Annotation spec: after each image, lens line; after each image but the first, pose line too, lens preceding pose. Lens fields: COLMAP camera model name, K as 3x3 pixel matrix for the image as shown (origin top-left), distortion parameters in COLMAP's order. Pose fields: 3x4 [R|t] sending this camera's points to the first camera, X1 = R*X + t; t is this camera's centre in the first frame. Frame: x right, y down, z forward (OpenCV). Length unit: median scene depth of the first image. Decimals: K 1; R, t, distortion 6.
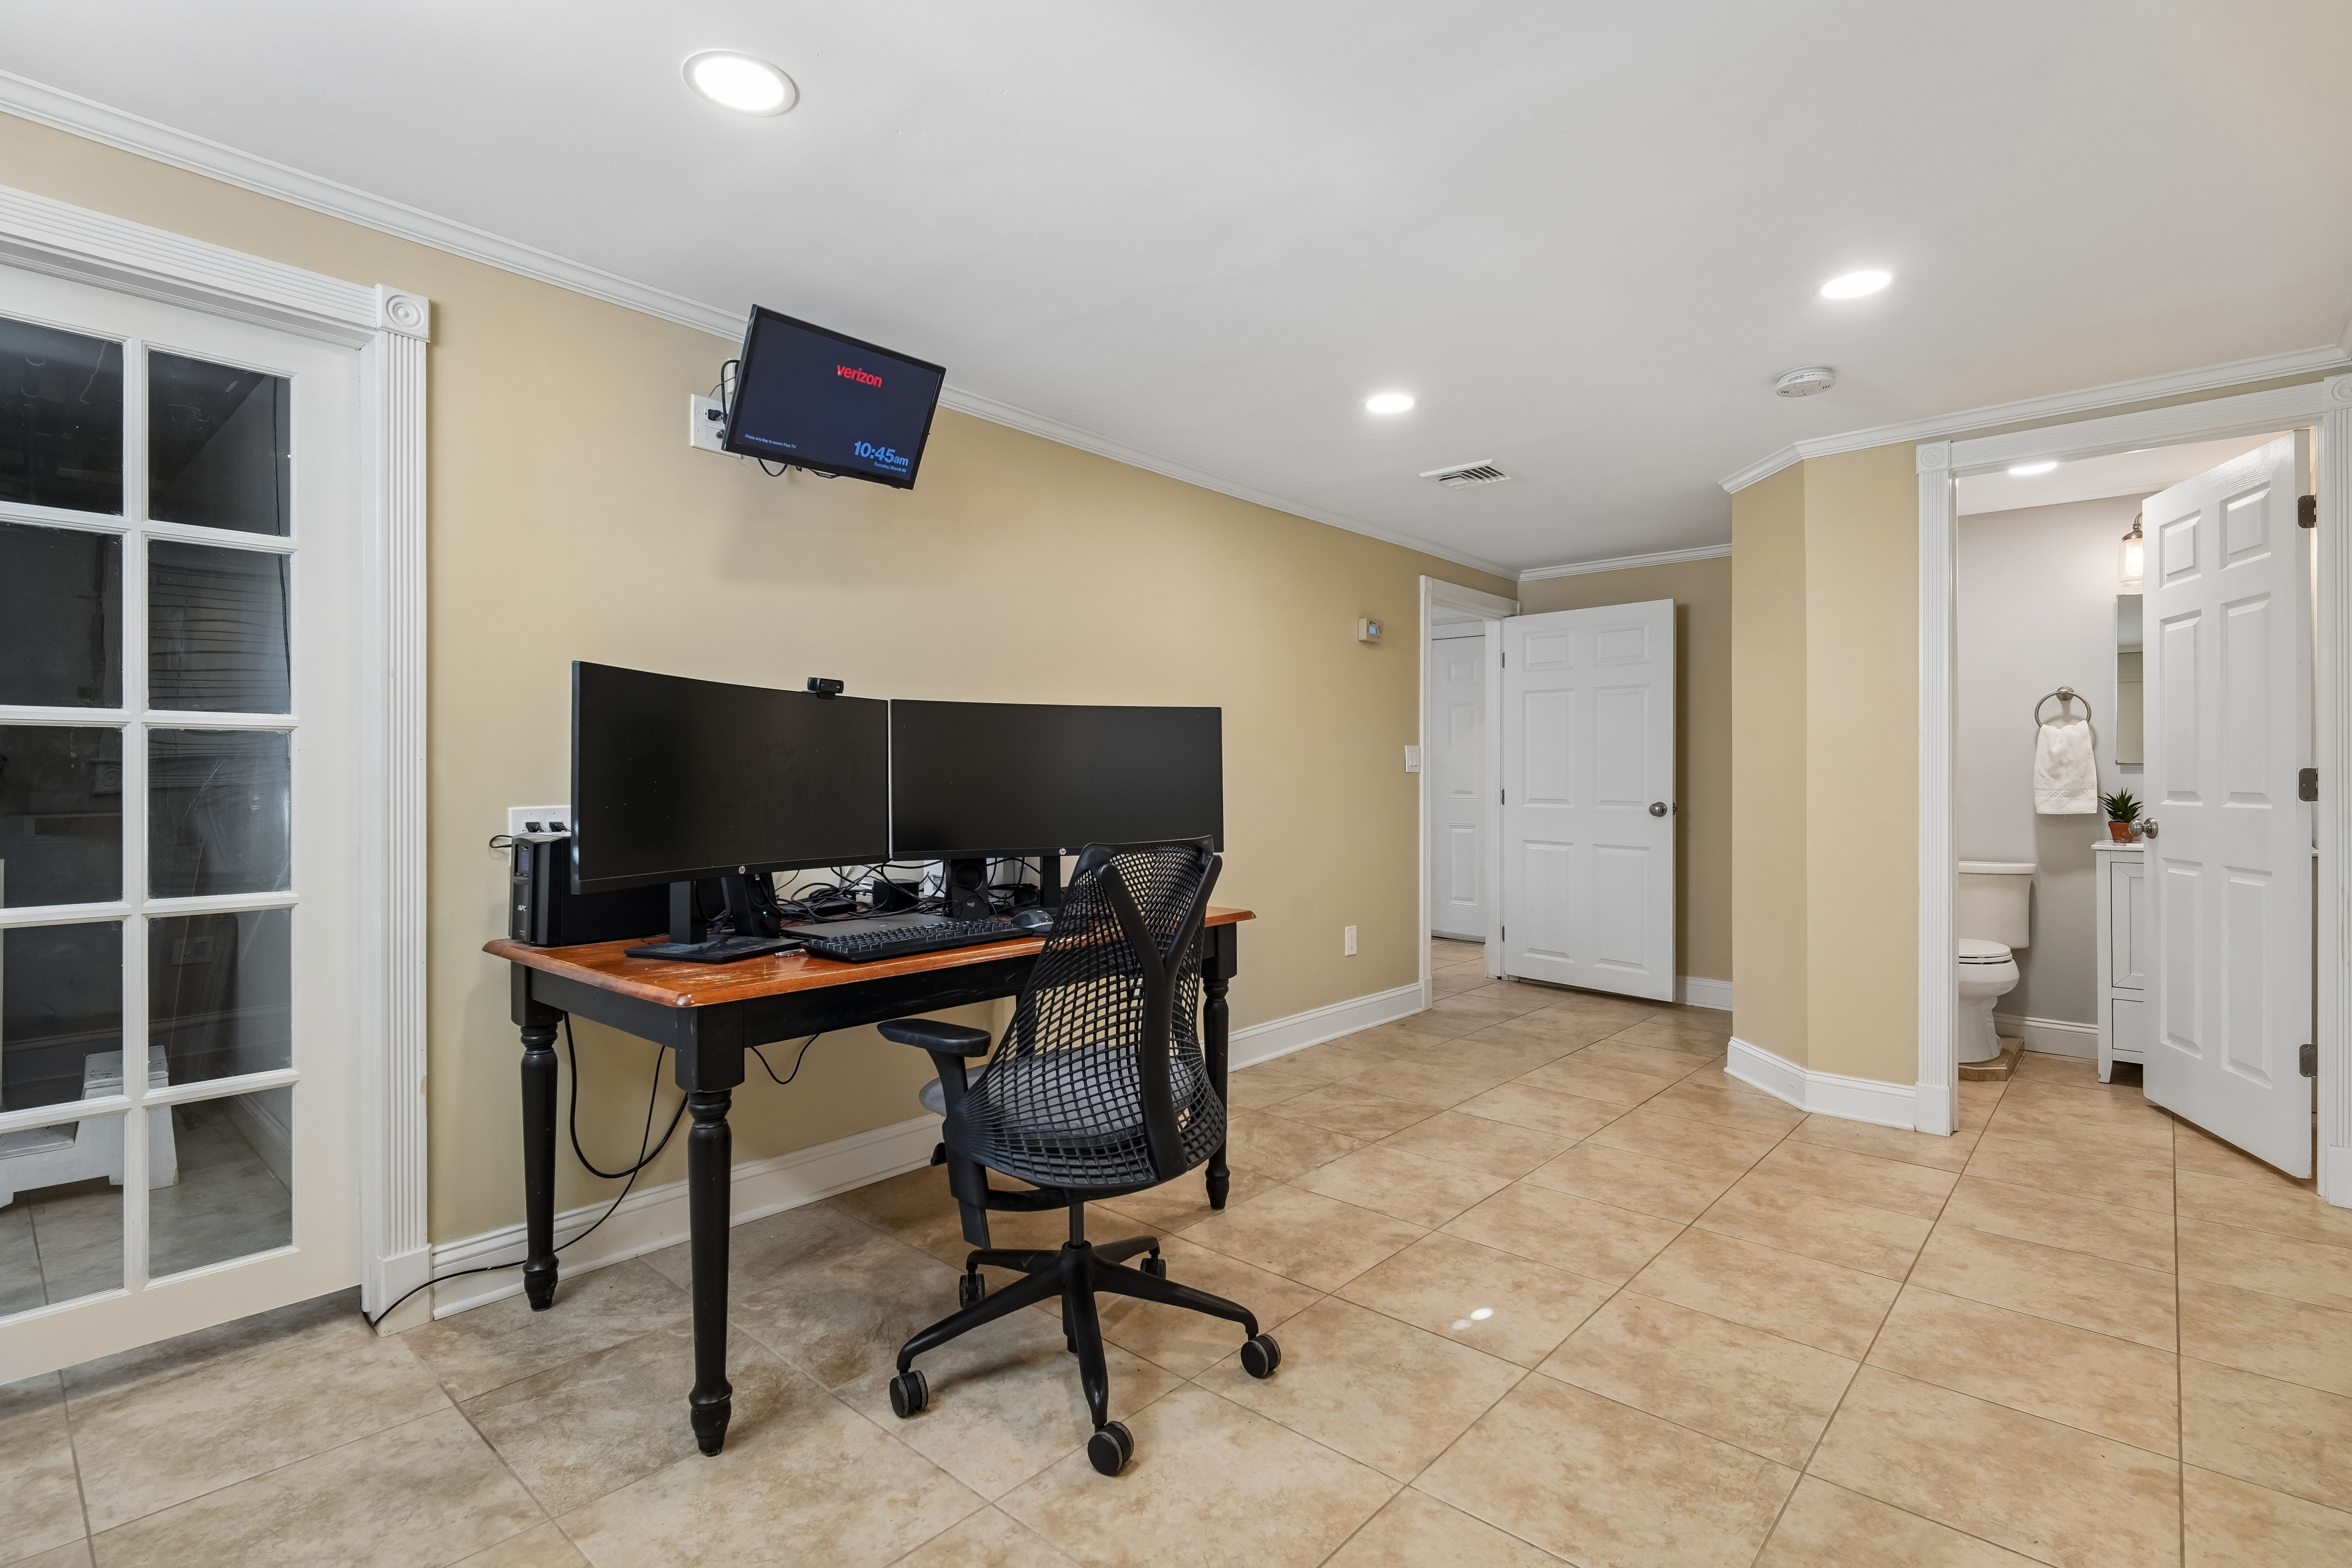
lens RADIAL K [[1114.7, 0, 1177.0], [0, 1114.7, 765.3], [0, 0, 1]] dist [0.004259, -0.006024]
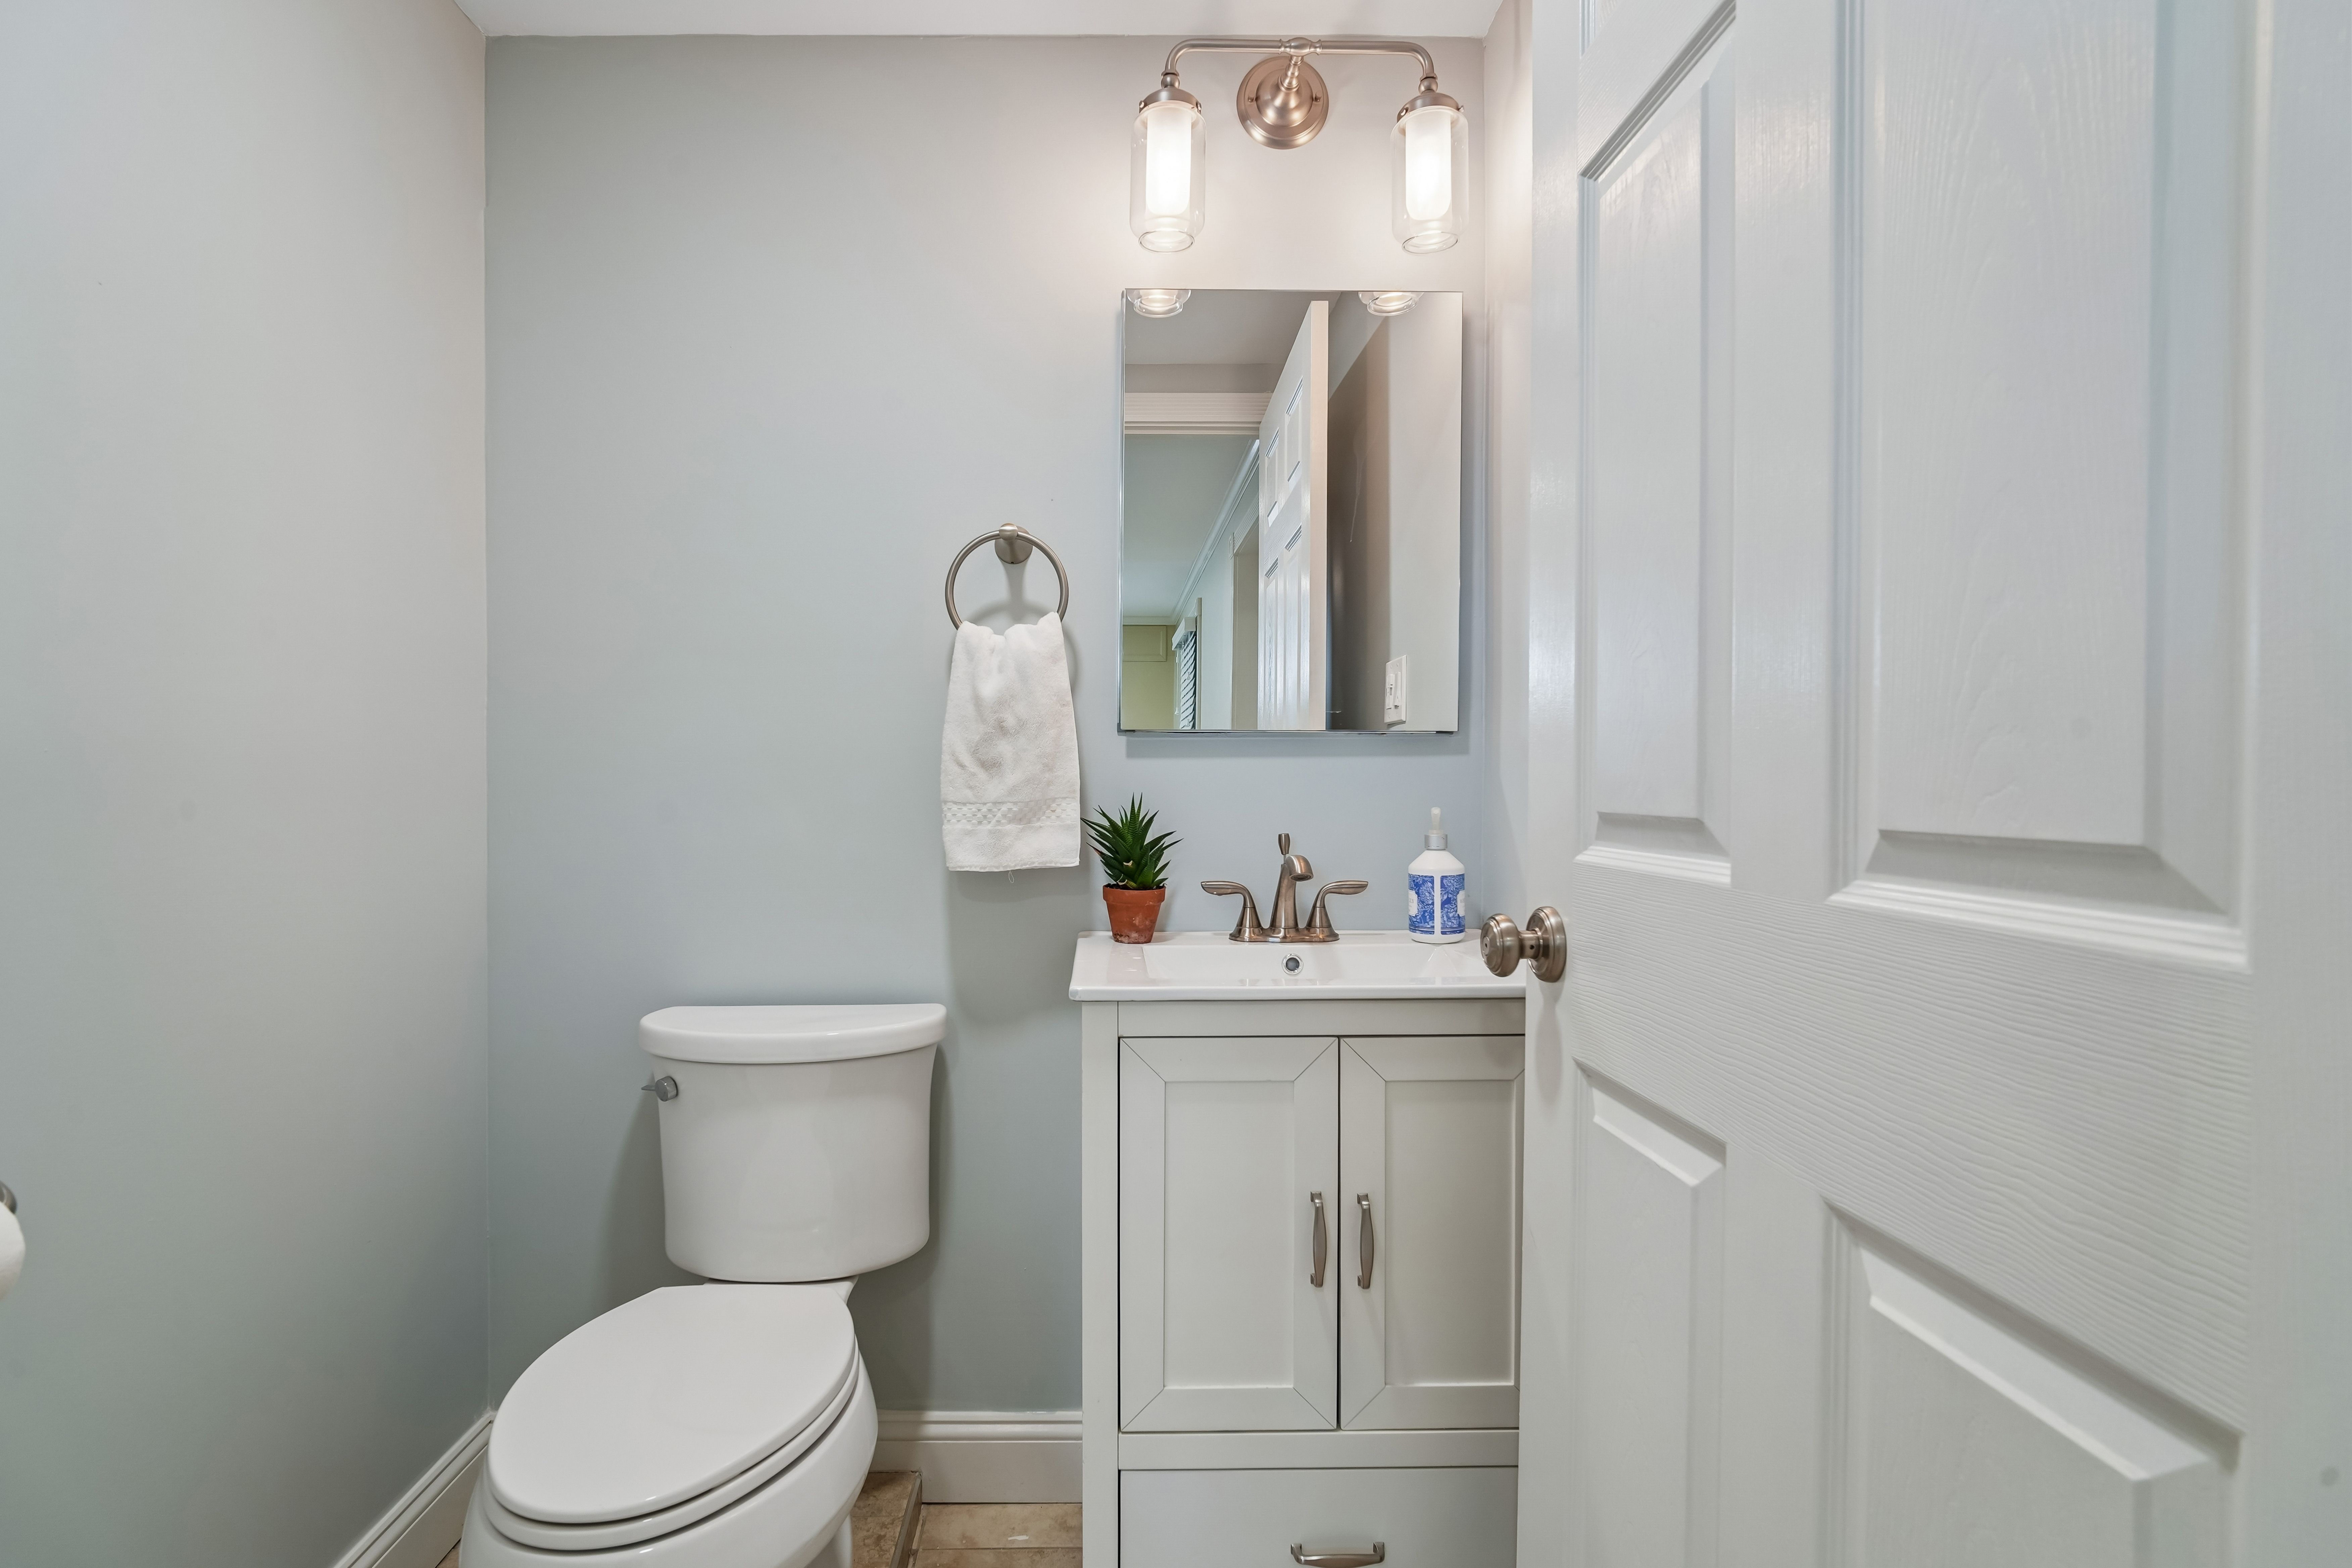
lens RADIAL K [[1111.8, 0, 1172.3], [0, 1111.8, 802.3], [0, 0, 1]] dist [-0.007460, -0.000944]
pose [[0.706796, -0.006550, 0.707387, 0.584213], [-0.004897, 0.999888, 0.014151, 0.016515], [-0.707400, -0.013466, 0.706685, 0.715321]]
